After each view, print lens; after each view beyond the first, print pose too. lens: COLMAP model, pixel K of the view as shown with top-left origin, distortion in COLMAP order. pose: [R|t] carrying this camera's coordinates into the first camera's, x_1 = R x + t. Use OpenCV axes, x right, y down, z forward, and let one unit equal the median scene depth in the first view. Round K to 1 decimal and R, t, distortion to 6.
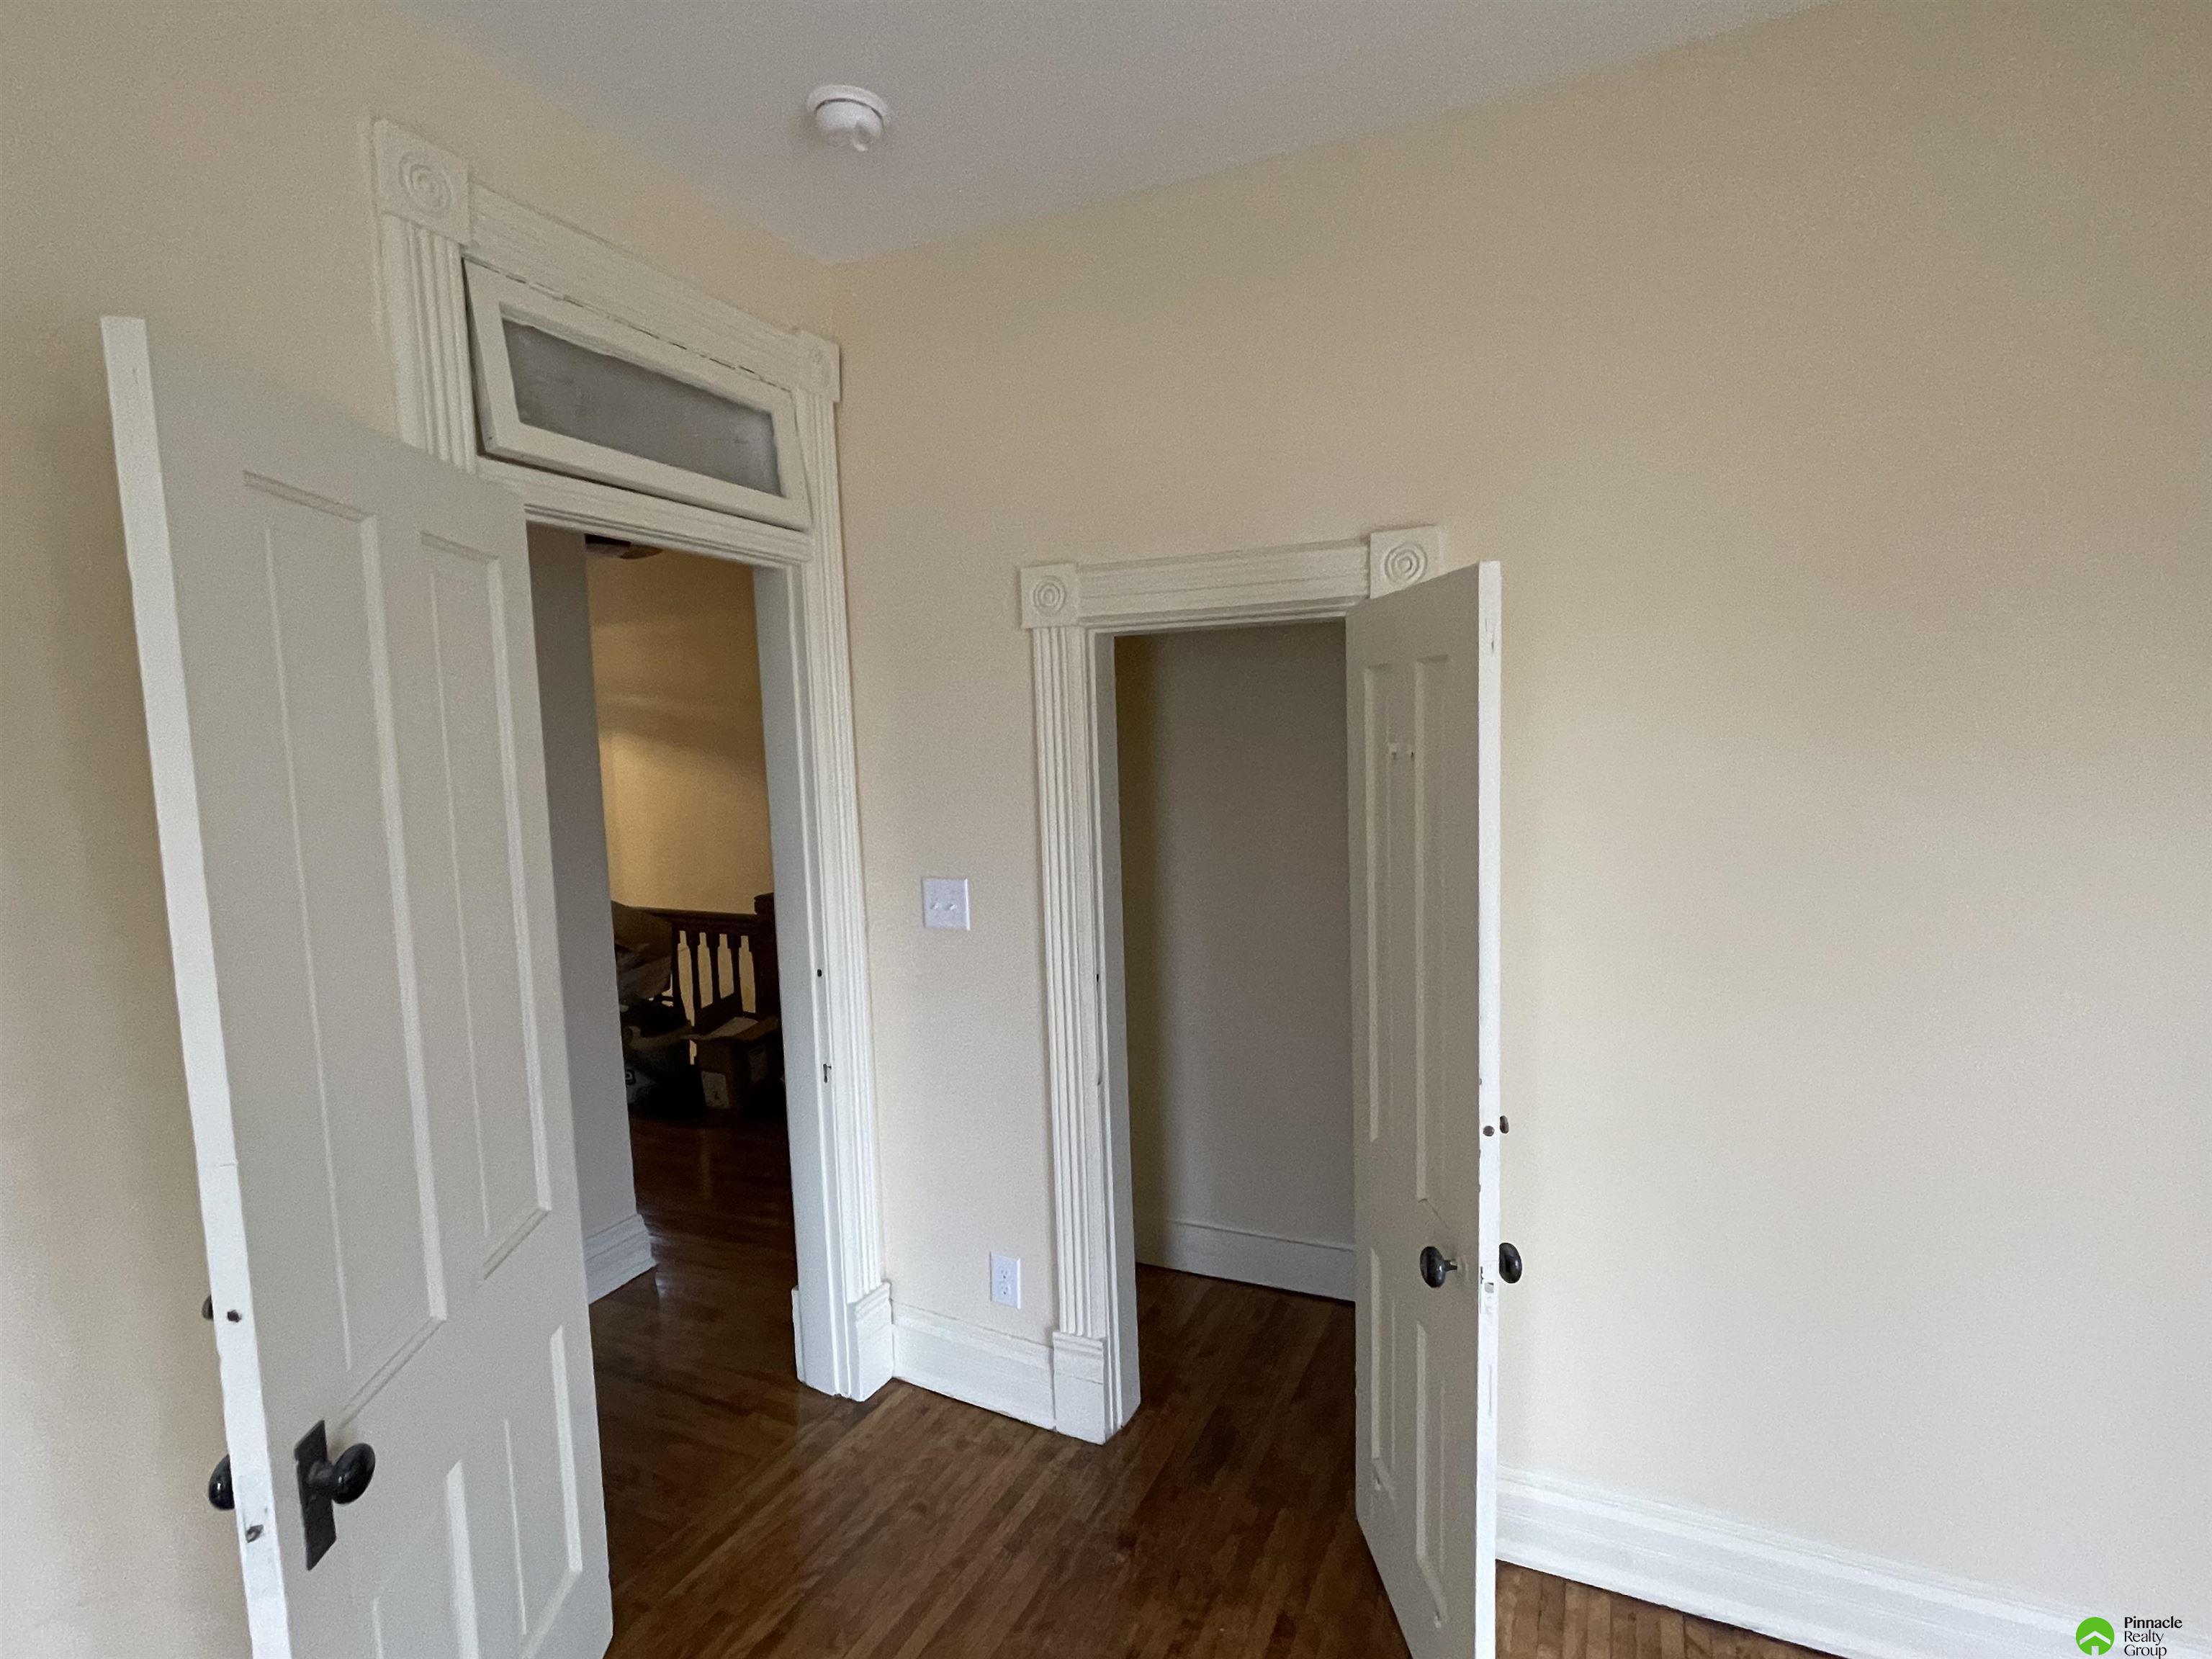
lens RADIAL K [[1063.9, 0, 1099.7], [0, 1063.9, 835.2], [0, 0, 1]] dist [0.015260, -0.018631]
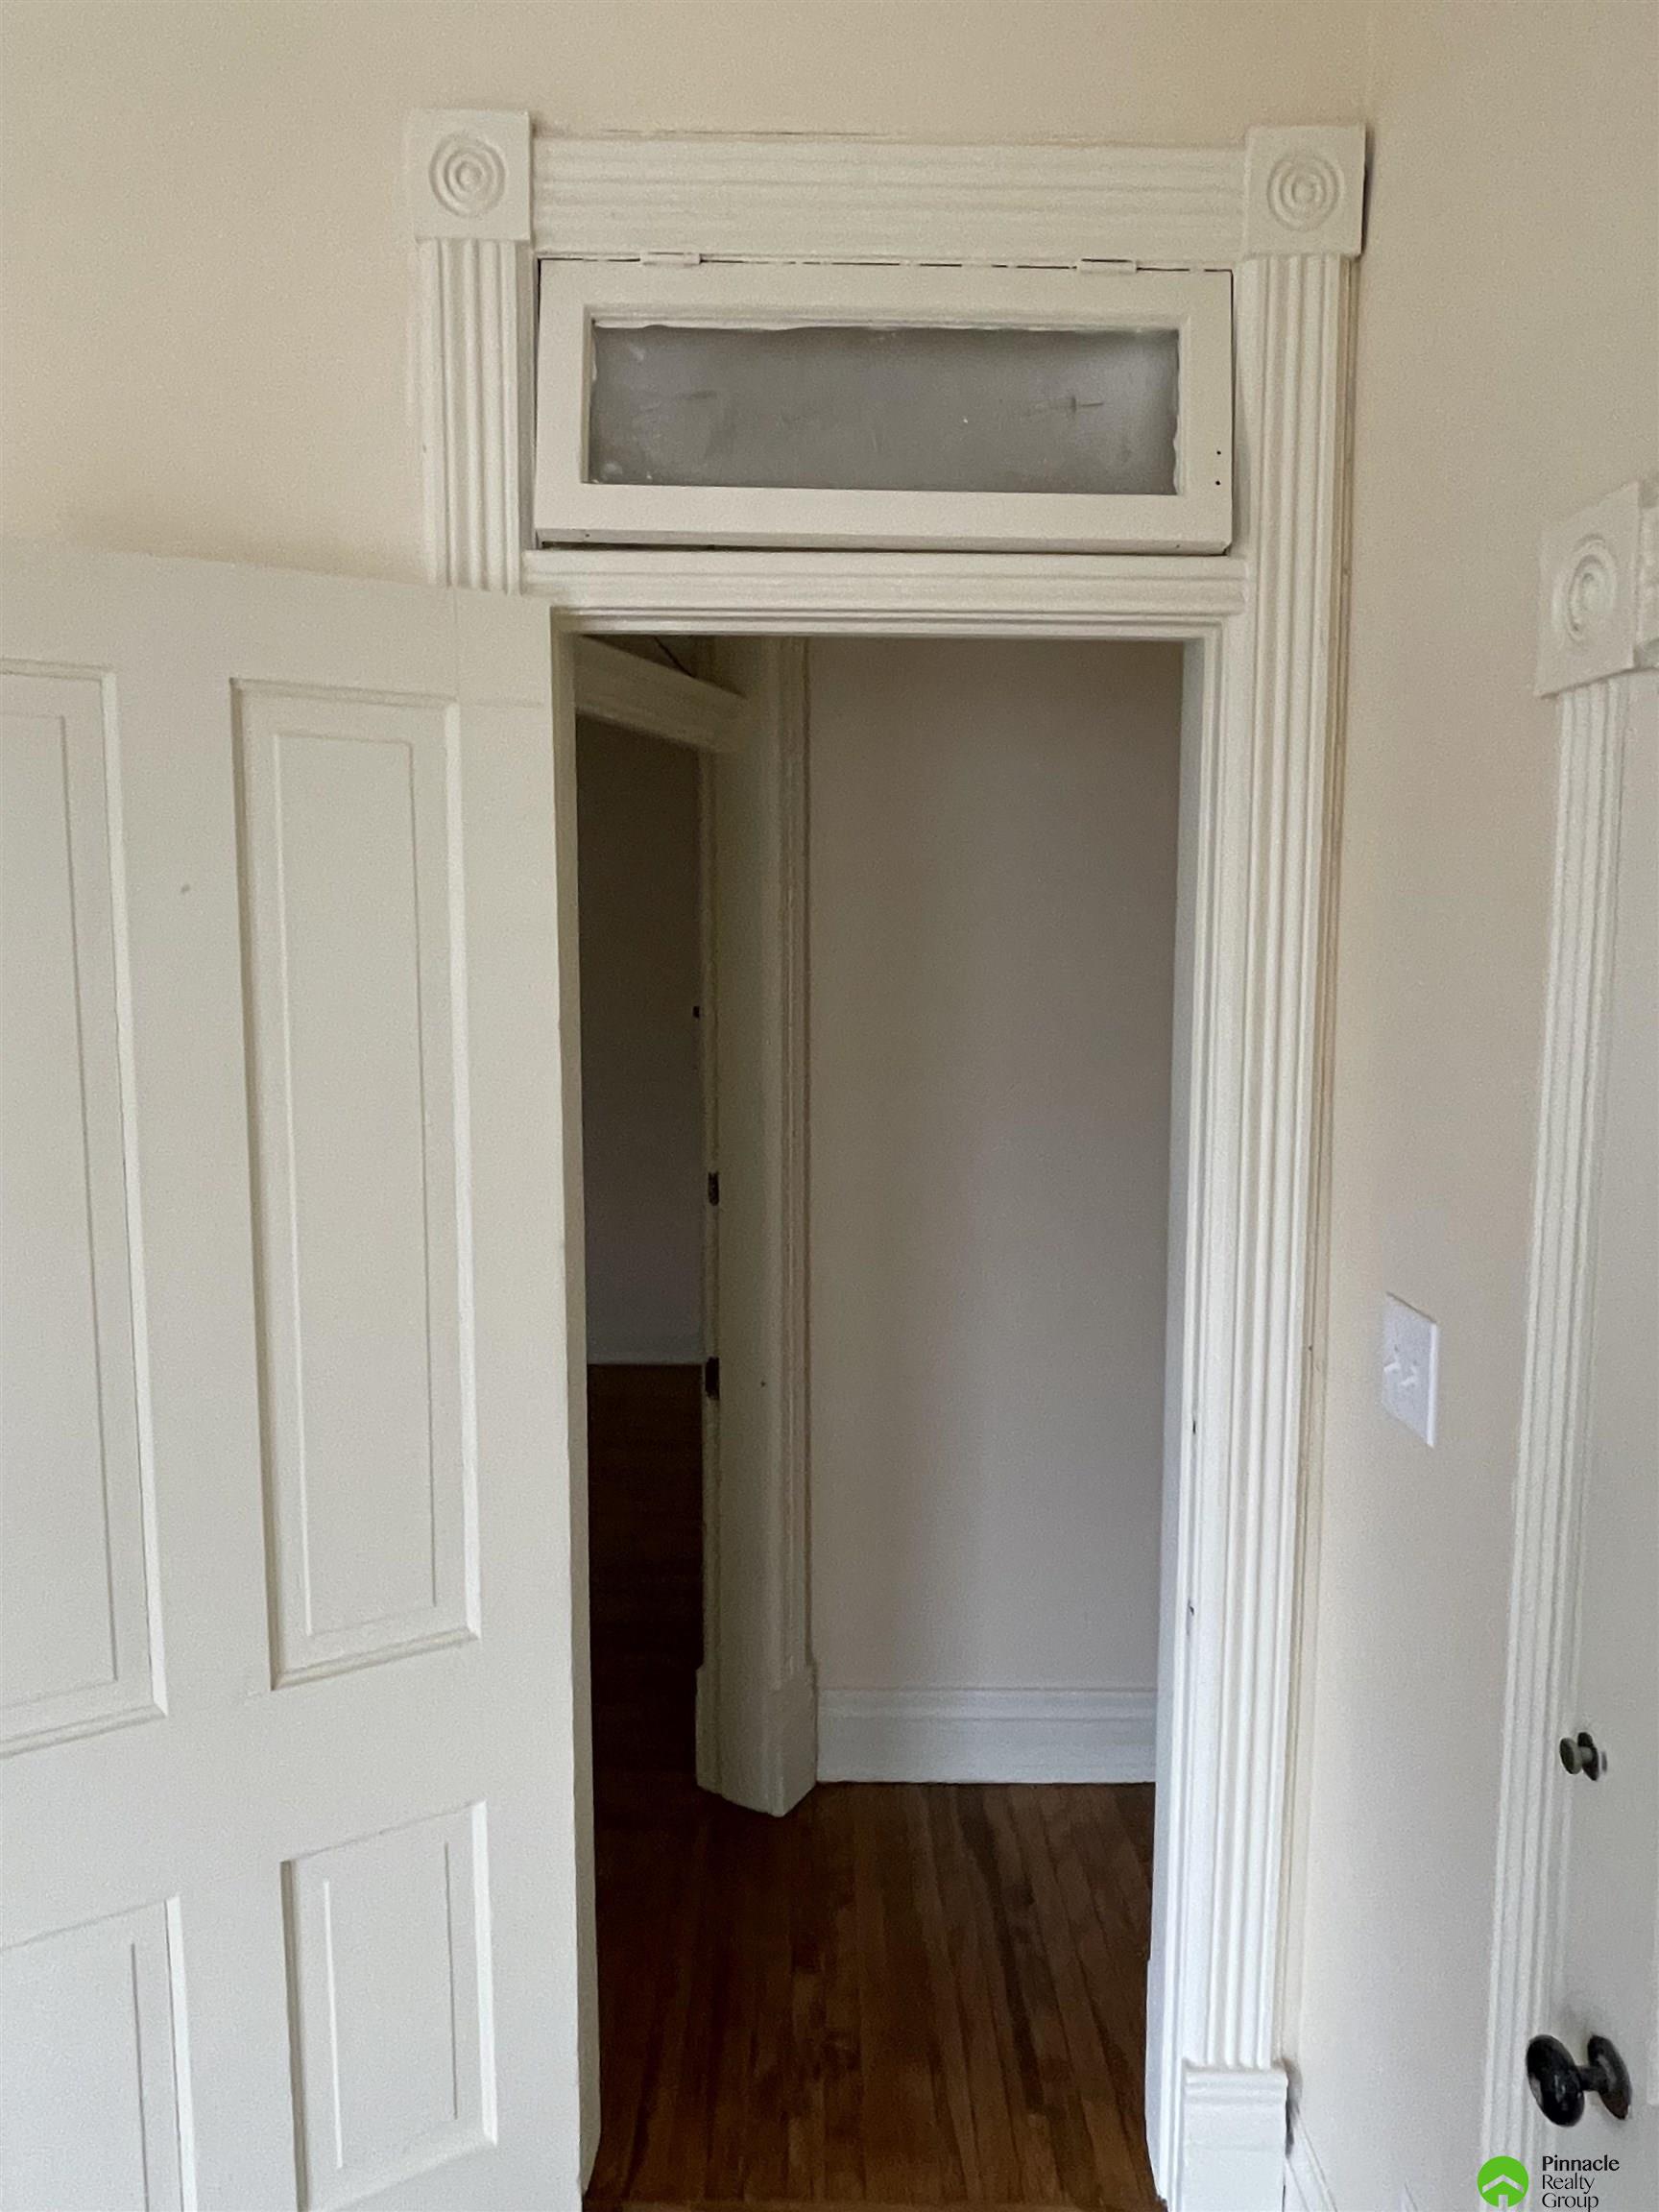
lens RADIAL K [[1486.5, 0, 841.0], [0, 1486.5, 1100.8], [0, 0, 1]] dist [-0.005776, 0.000200]
pose [[0.441567, 0.130459, -0.887693, 0.295961], [-0.099818, 0.990374, 0.095896, -0.081752], [0.891659, 0.046264, 0.450338, 0.550144]]
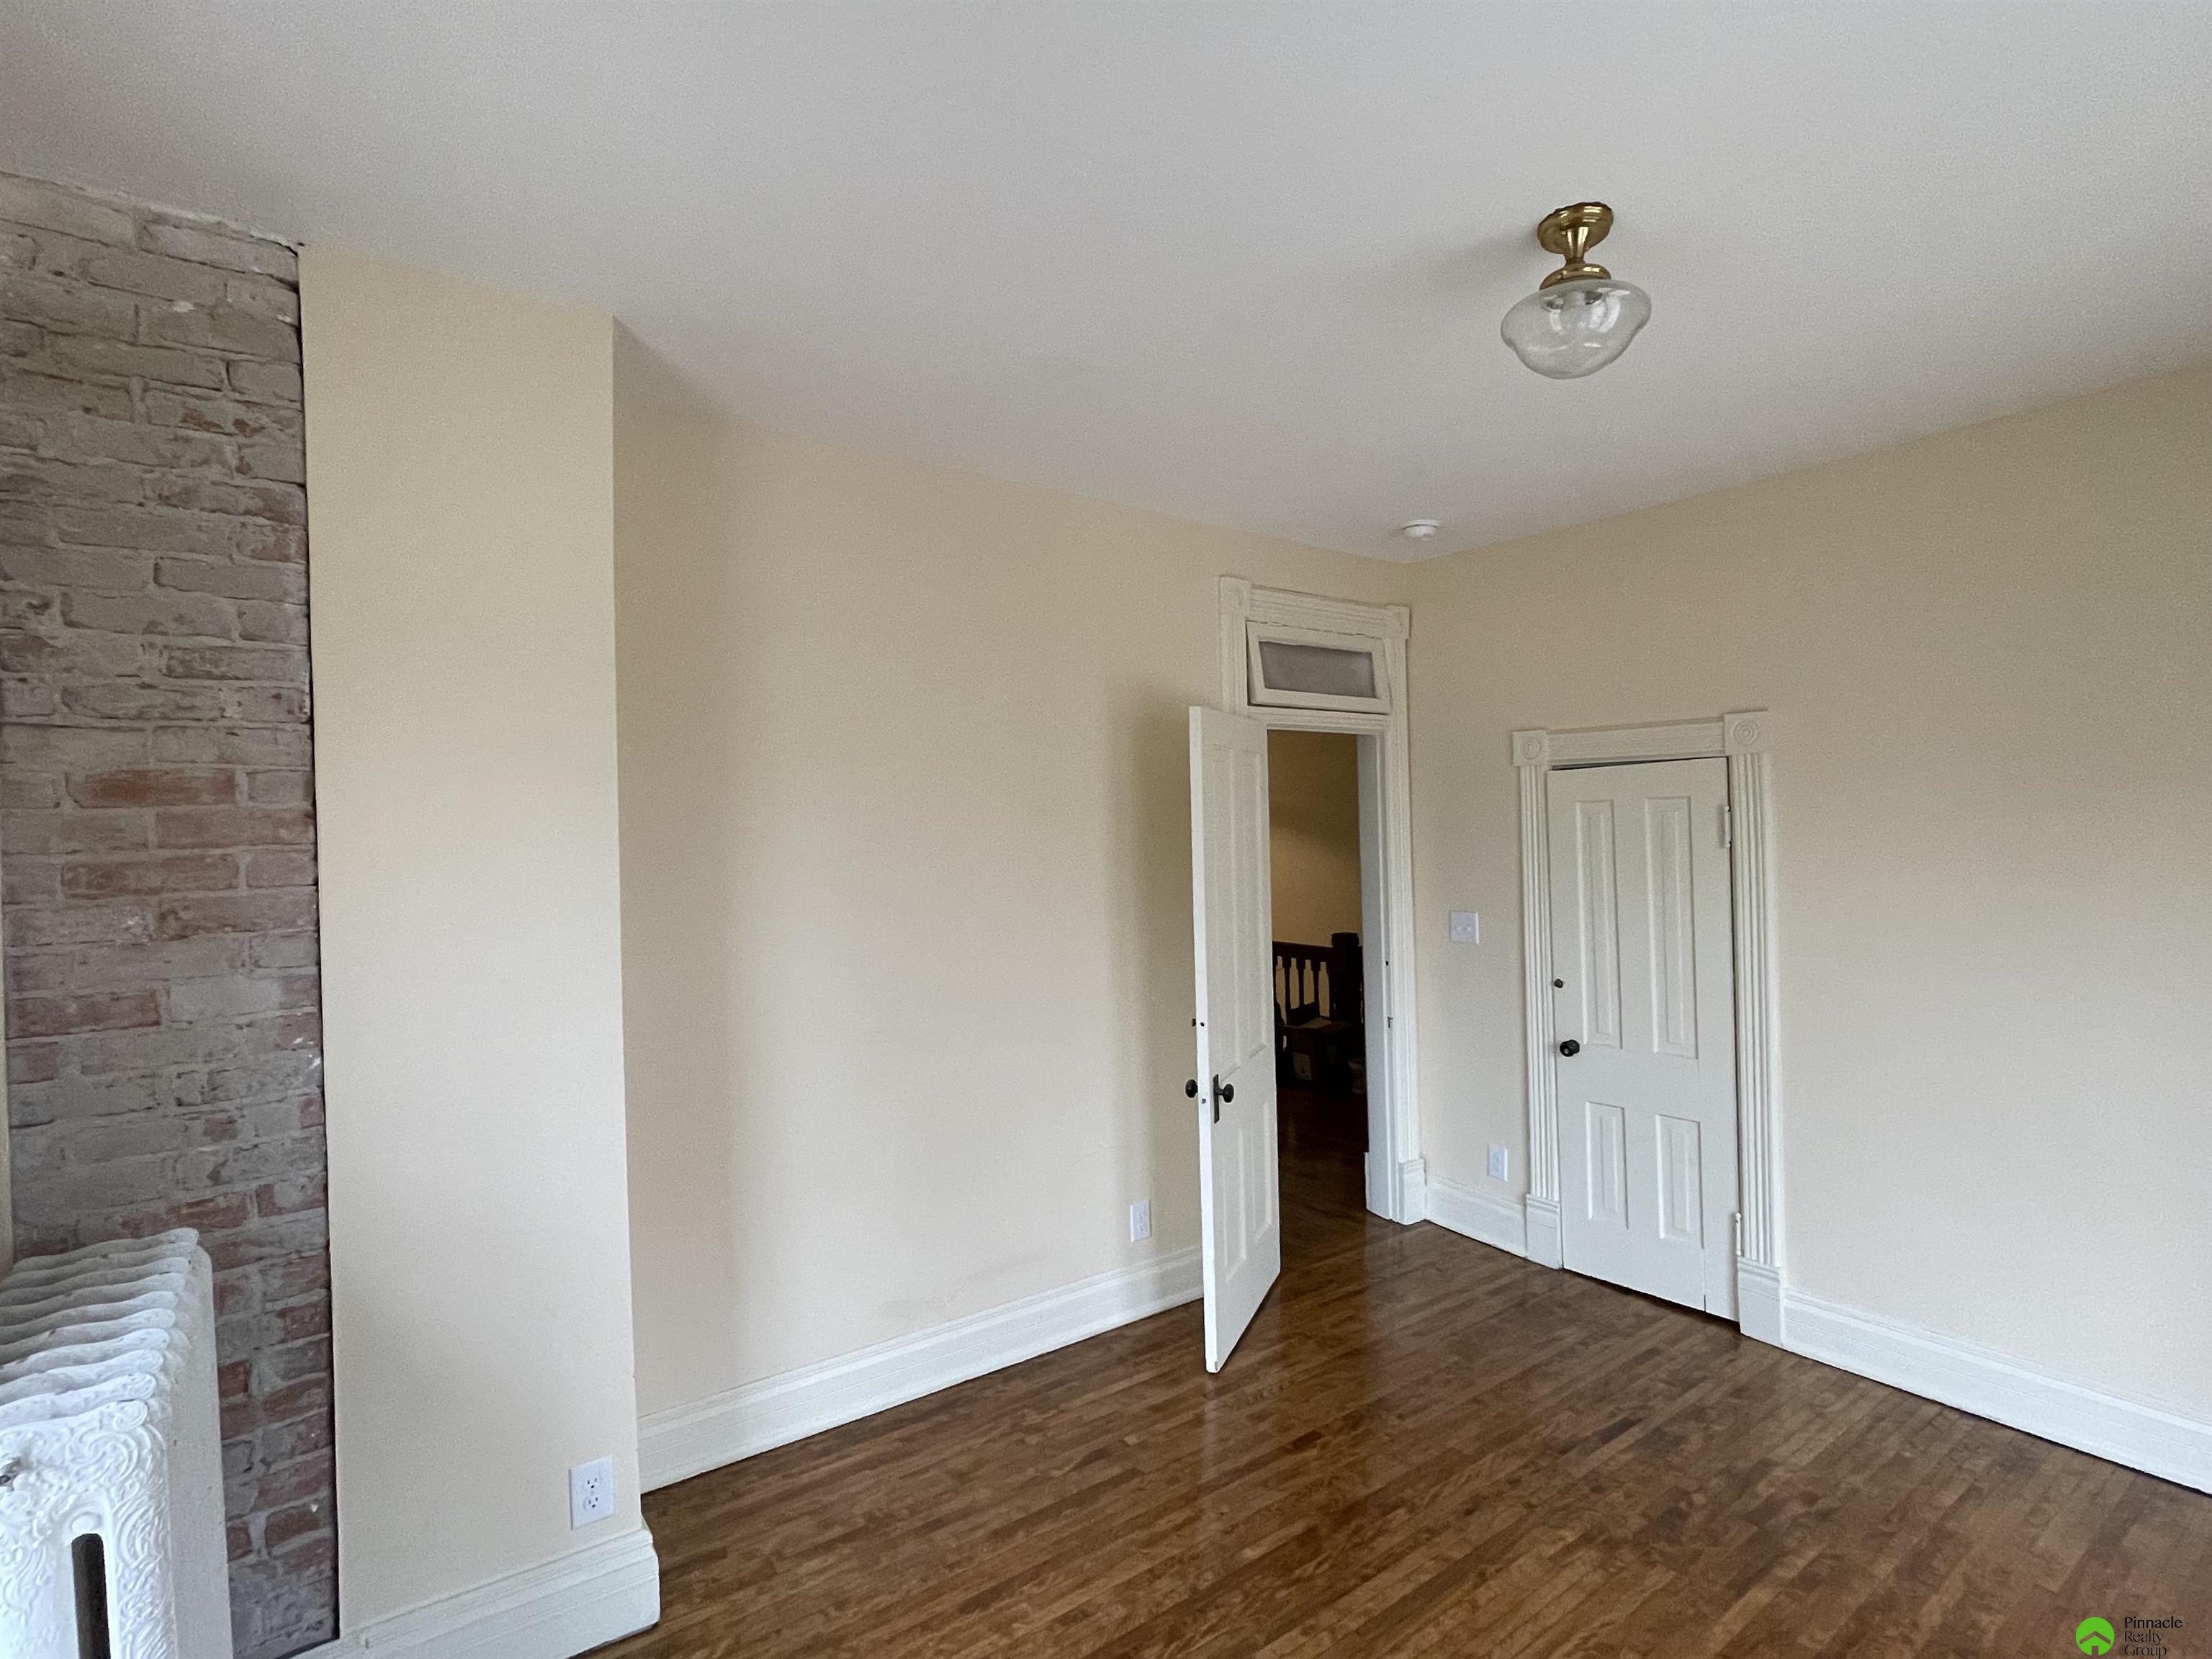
lens RADIAL K [[1063.9, 0, 1099.7], [0, 1063.9, 835.2], [0, 0, 1]] dist [0.015260, -0.018631]
pose [[0.878702, 0.012483, -0.477207, 0.159709], [-0.045756, 0.997258, -0.058167, 0.046356], [0.475172, 0.072947, 0.876864, -0.803583]]
